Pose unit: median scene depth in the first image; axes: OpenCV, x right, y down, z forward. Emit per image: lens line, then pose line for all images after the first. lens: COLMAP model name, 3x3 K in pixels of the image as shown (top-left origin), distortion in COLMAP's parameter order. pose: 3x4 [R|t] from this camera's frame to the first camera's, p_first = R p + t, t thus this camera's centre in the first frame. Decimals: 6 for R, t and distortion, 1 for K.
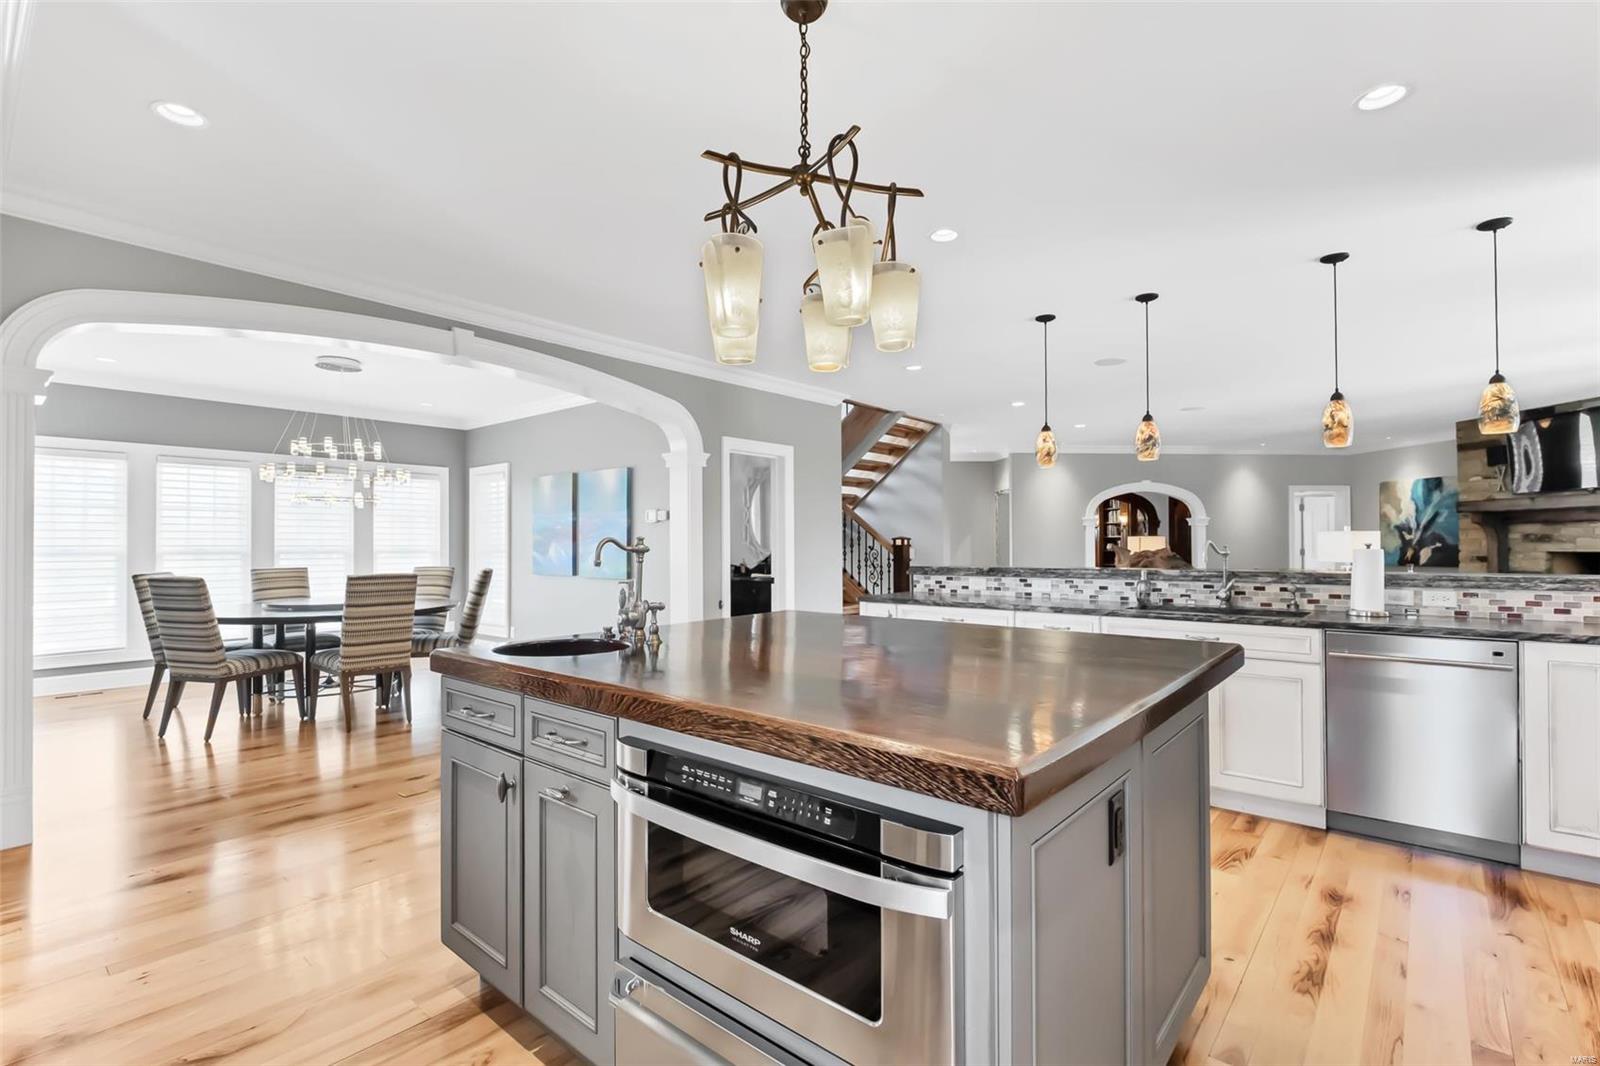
lens RADIAL K [[741.1, 0, 794.8], [0, 741.1, 535.4], [0, 0, 1]] dist [-0.003021, -0.000274]
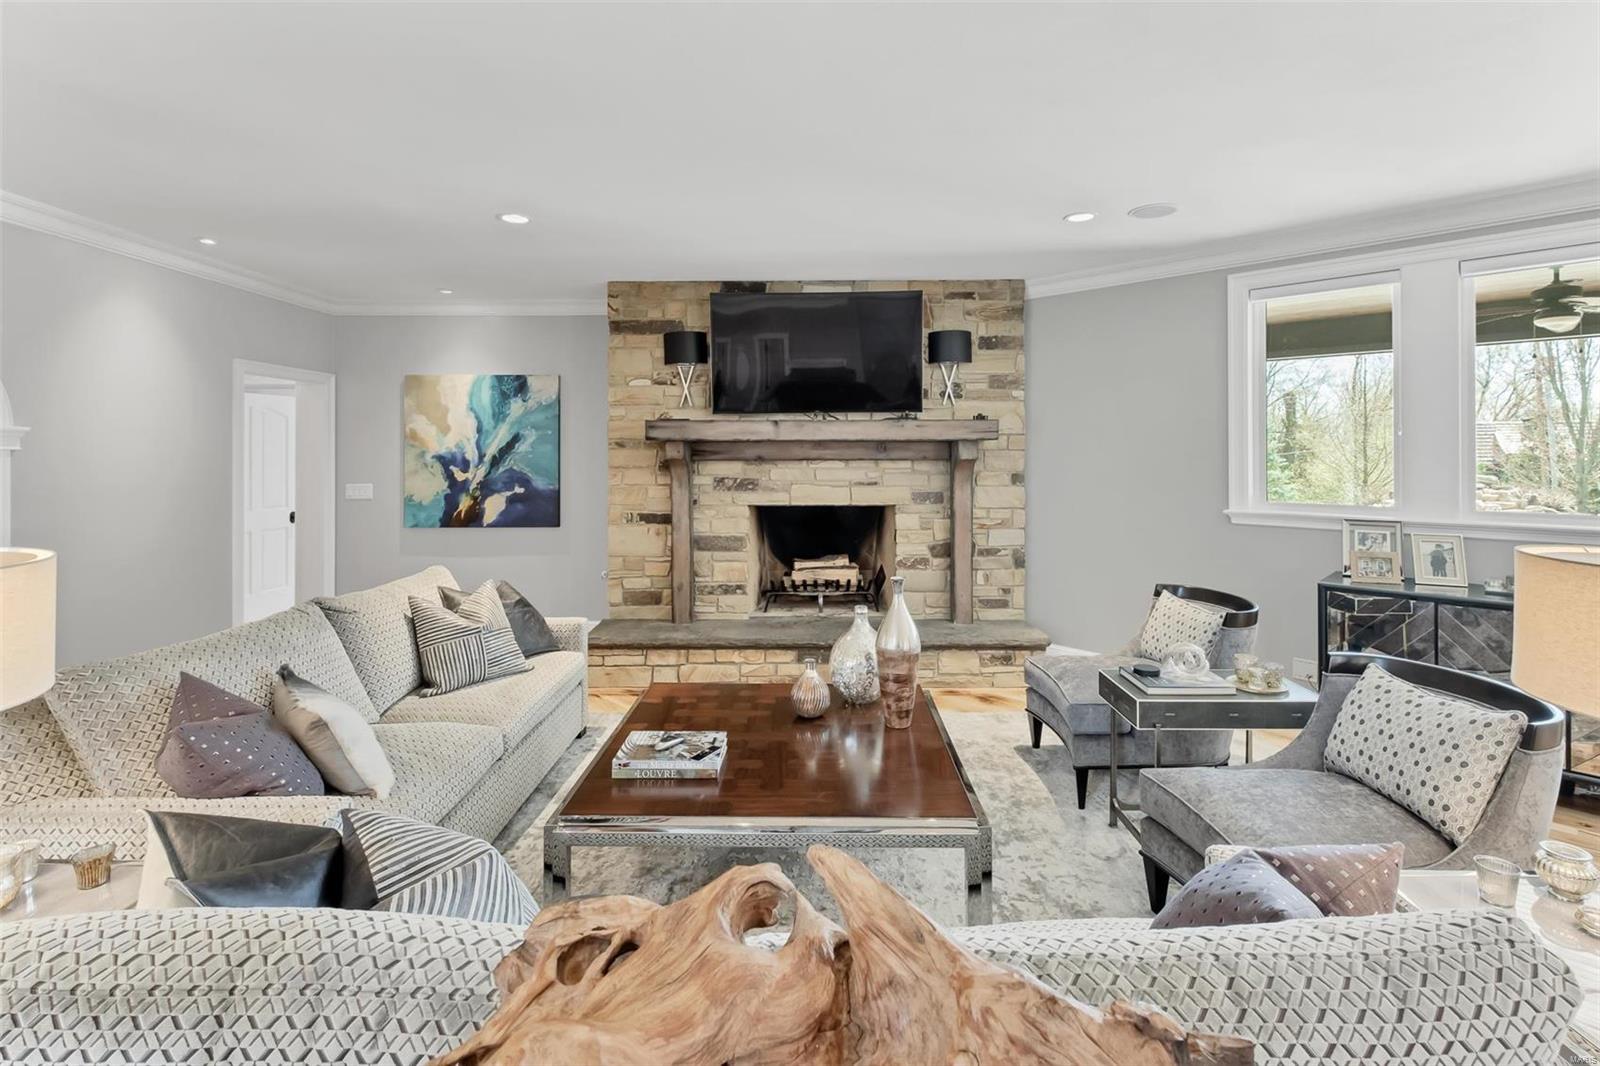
lens RADIAL K [[737.1, 0, 801.7], [0, 737.1, 447.7], [0, 0, 1]] dist [0.000345, -0.000057]
pose [[0.081235, 0.009926, 0.996646, 0.400867], [-0.013855, 0.999865, -0.008829, -0.024795], [-0.996599, -0.013091, 0.081362, 0.956589]]
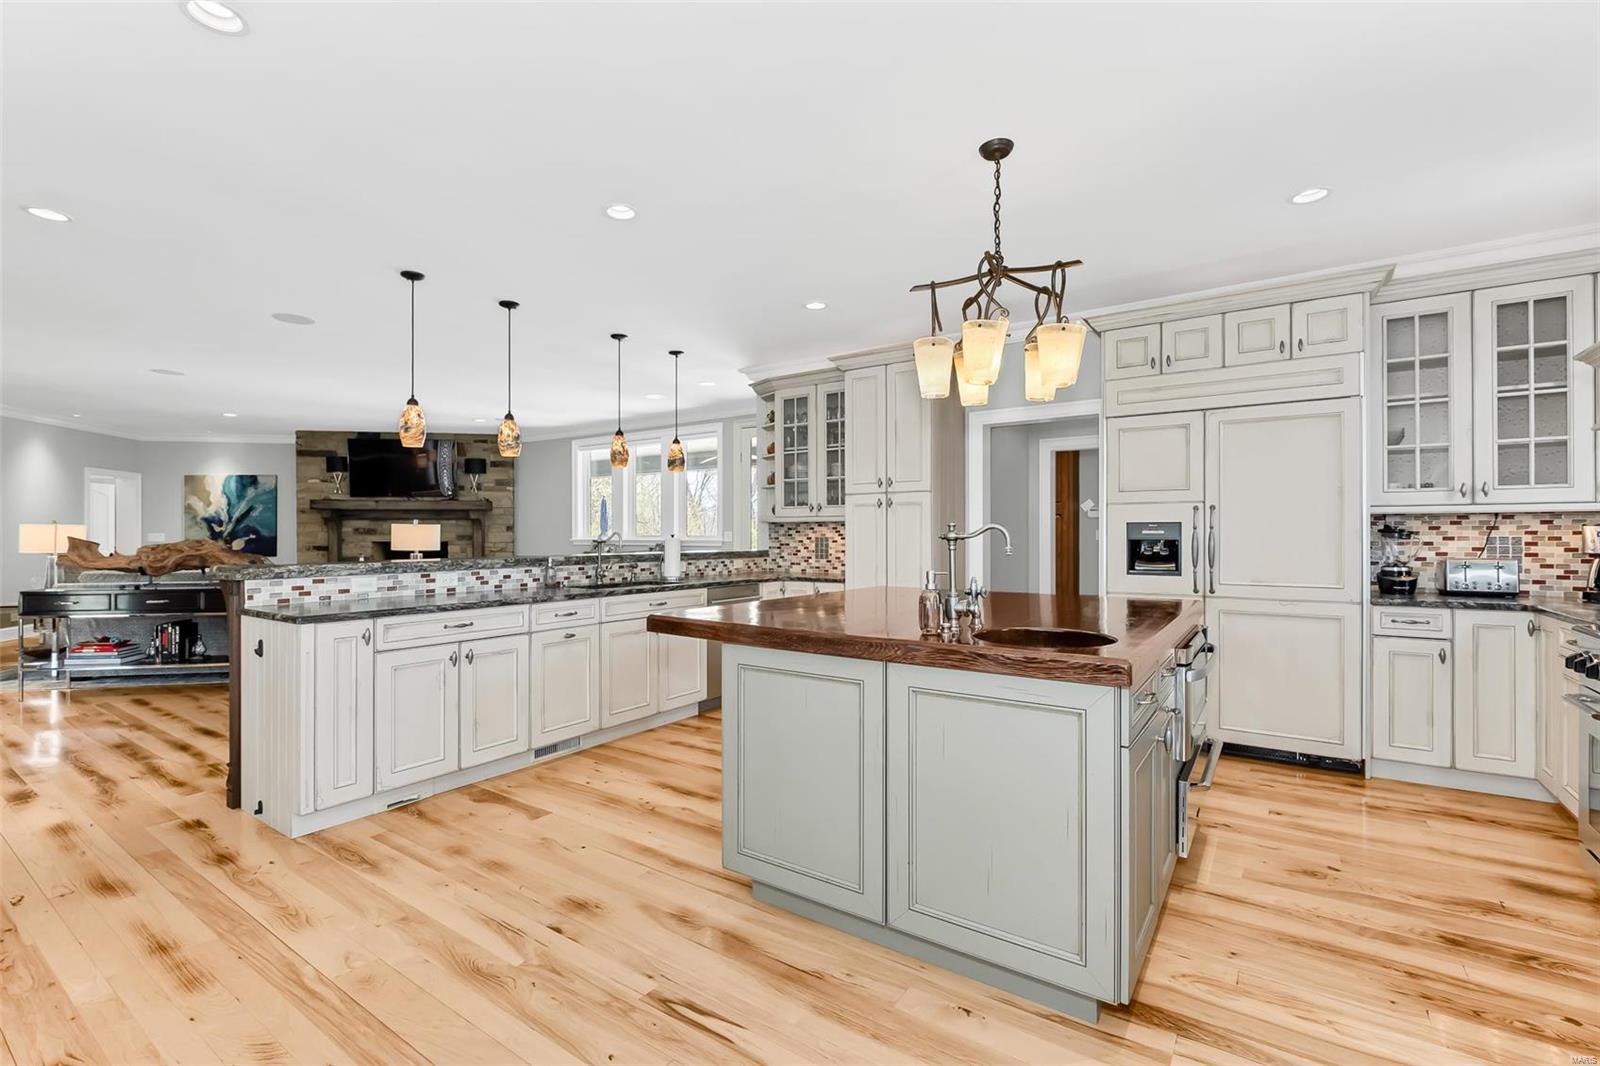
lens RADIAL K [[707.6, 0, 792.3], [0, 707.6, 532.4], [0, 0, 1]] dist [-0.003612, -0.001417]
pose [[-0.102595, 0.006799, 0.994700, -0.339467], [-0.012054, 0.999895, -0.008078, 0.007182], [-0.994650, -0.012819, -0.102503, 0.403440]]
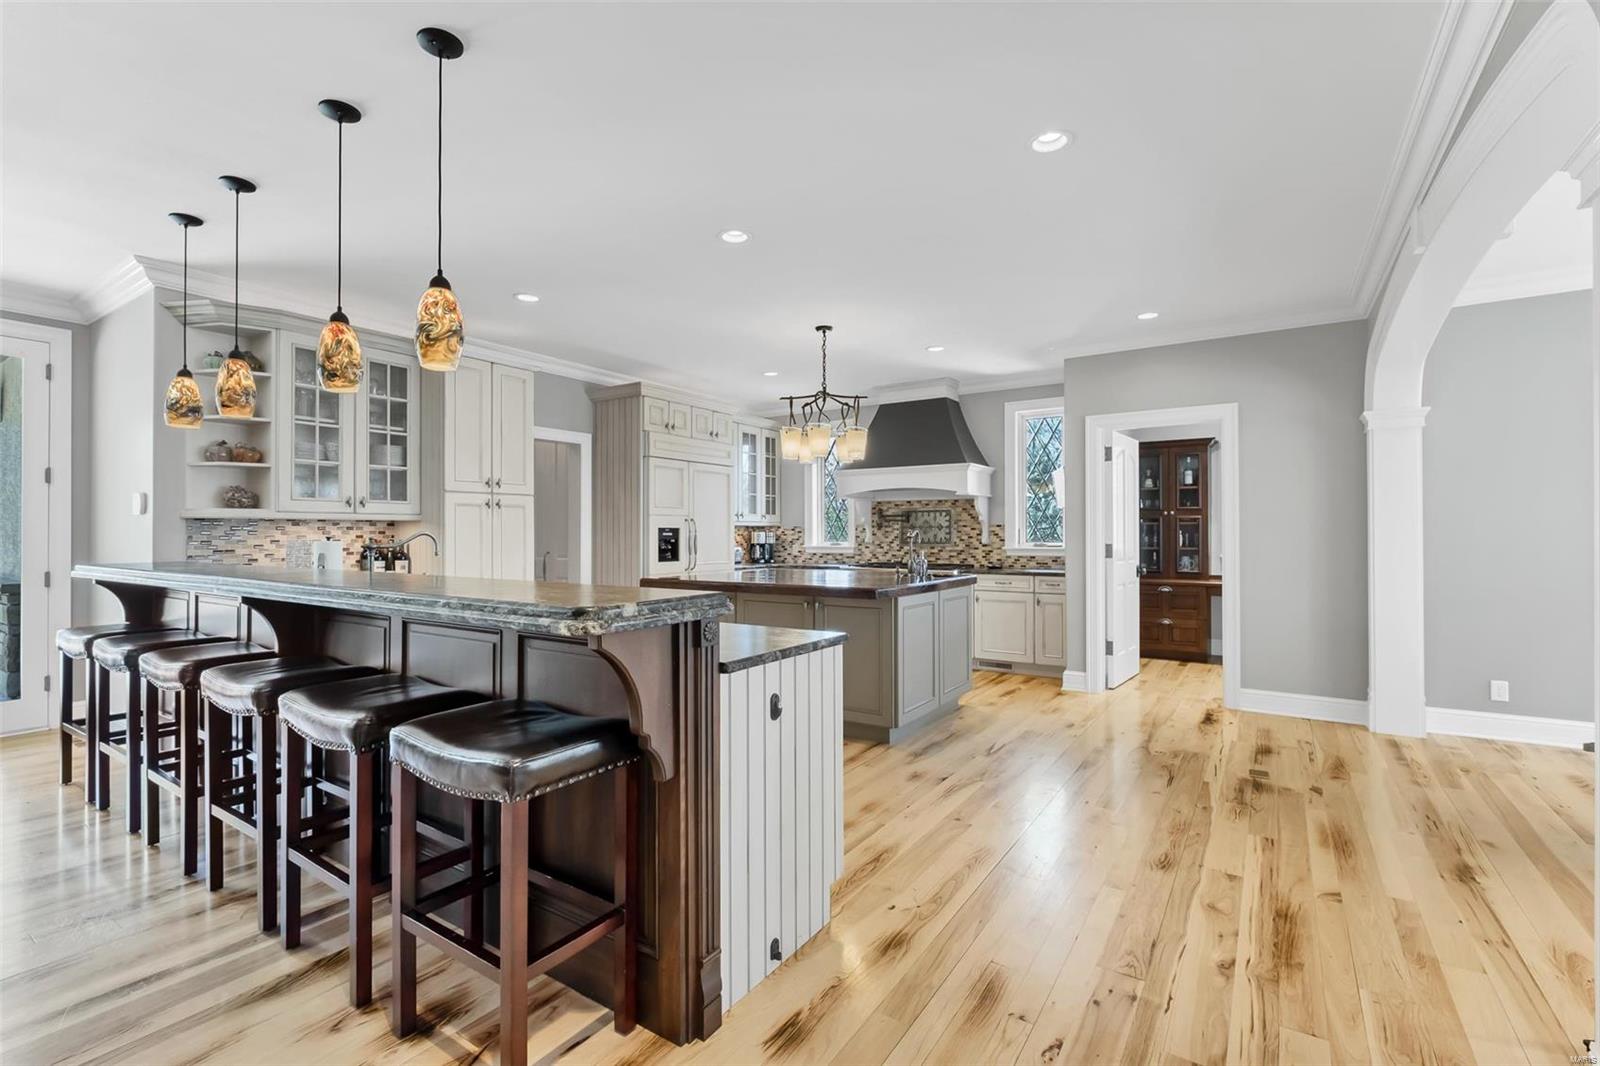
lens RADIAL K [[713.7, 0, 795.5], [0, 713.7, 529.9], [0, 0, 1]] dist [0.009345, -0.000135]
pose [[-0.992848, 0.005755, -0.119243, 0.108572], [0.008209, 0.999764, -0.020096, 0.012381], [0.119099, -0.020932, -0.992662, 0.924225]]
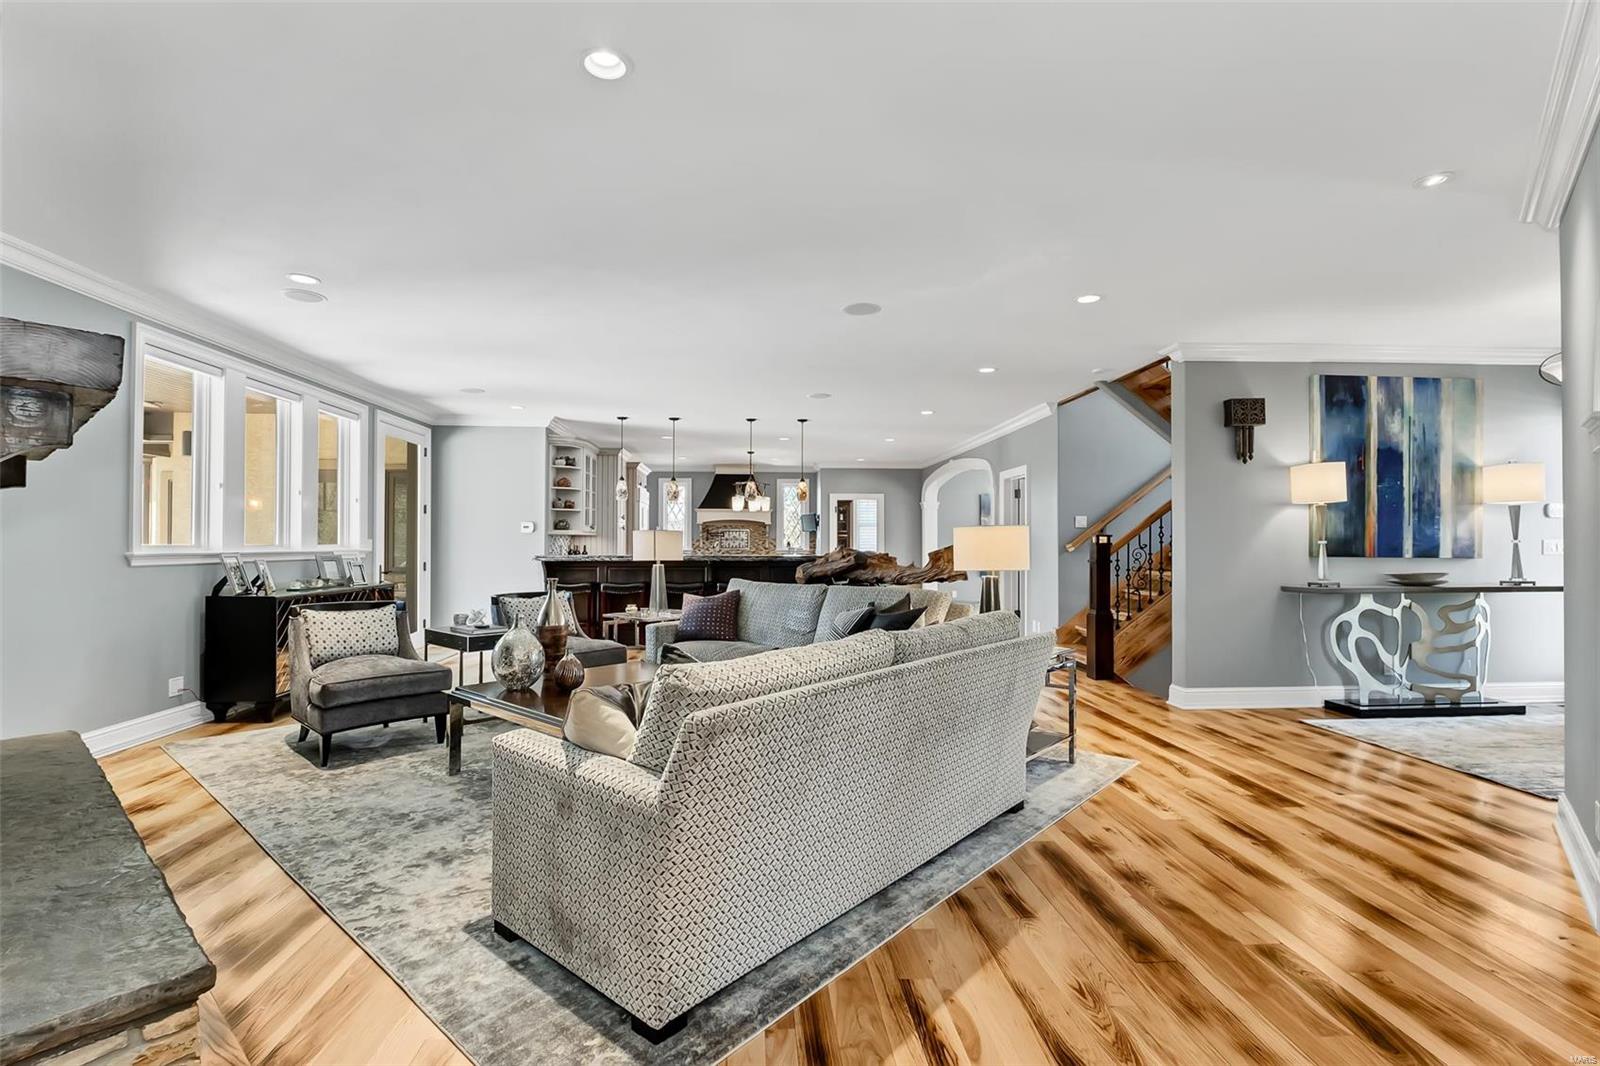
lens RADIAL K [[741.1, 0, 794.8], [0, 741.1, 535.4], [0, 0, 1]] dist [-0.003021, -0.000274]
pose [[-0.713978, -0.004894, -0.700151, 1.034181], [0.010955, 0.999775, -0.018159, 0.016770], [0.700083, -0.020635, -0.713763, 1.450763]]
